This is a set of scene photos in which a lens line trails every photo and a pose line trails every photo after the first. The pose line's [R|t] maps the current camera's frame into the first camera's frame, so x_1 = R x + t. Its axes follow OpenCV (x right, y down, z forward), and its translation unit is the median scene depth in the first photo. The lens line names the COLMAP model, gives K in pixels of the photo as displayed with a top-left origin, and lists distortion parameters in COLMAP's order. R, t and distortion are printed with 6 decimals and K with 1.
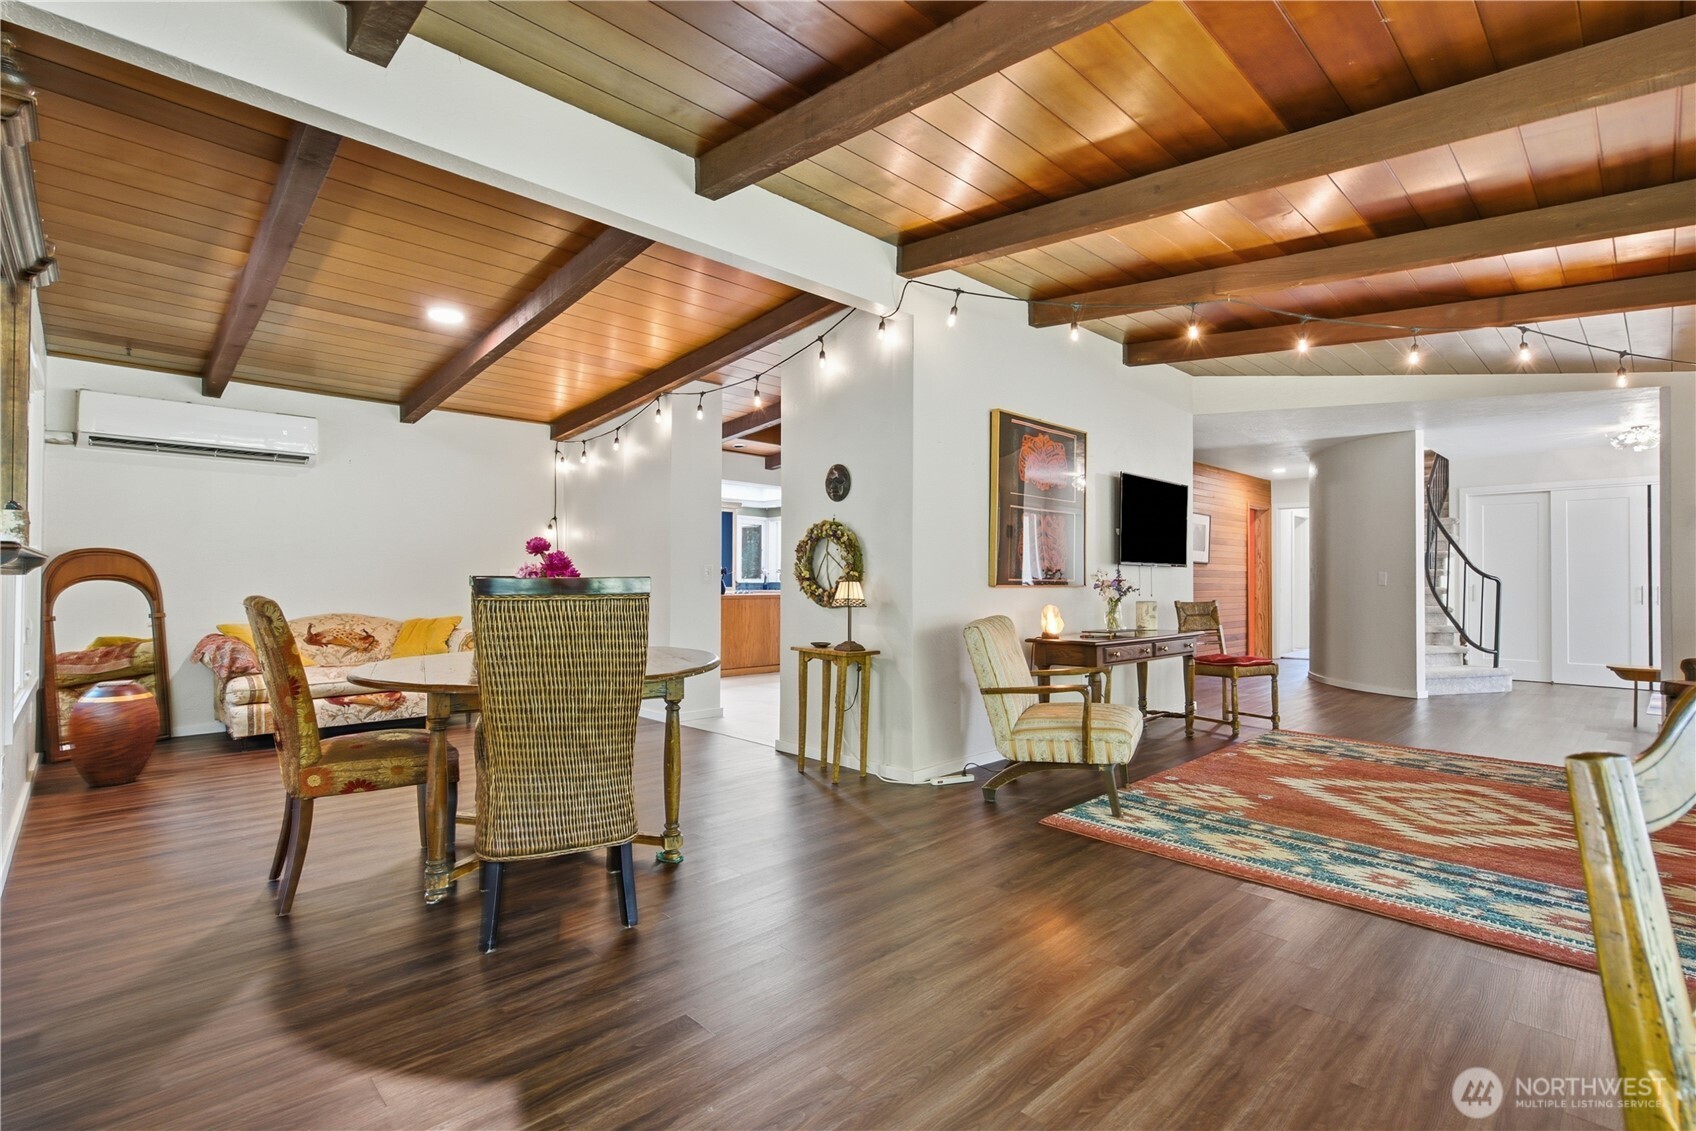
lens RADIAL K [[792.0, 0, 850.7], [0, 792.0, 567.9], [0, 0, 1]] dist [-0.009711, 0.002227]
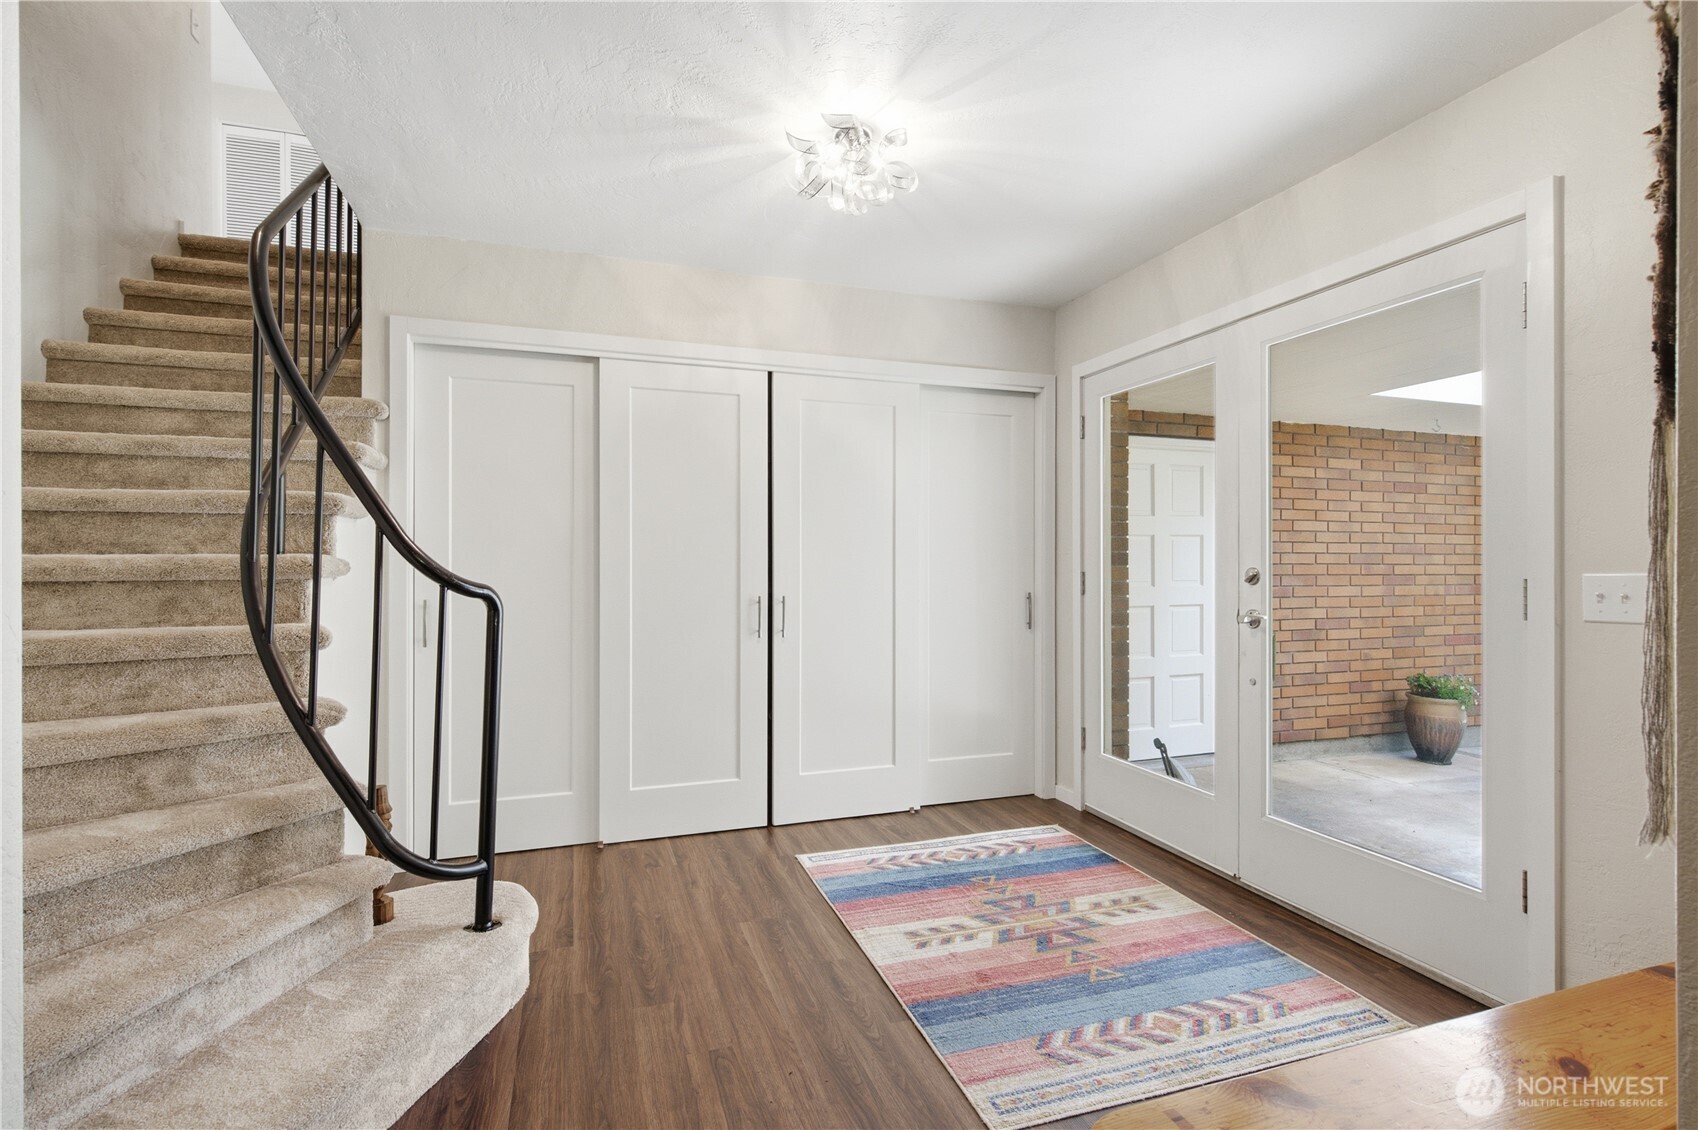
lens RADIAL K [[792.9, 0, 846.3], [0, 792.9, 556.9], [0, 0, 1]] dist [-0.009711, 0.002227]
pose [[0.429336, -0.000215, 0.903145, 0.609420], [-0.004936, 0.999984, 0.002584, -0.000175], [-0.903131, -0.005567, 0.429328, 0.749515]]
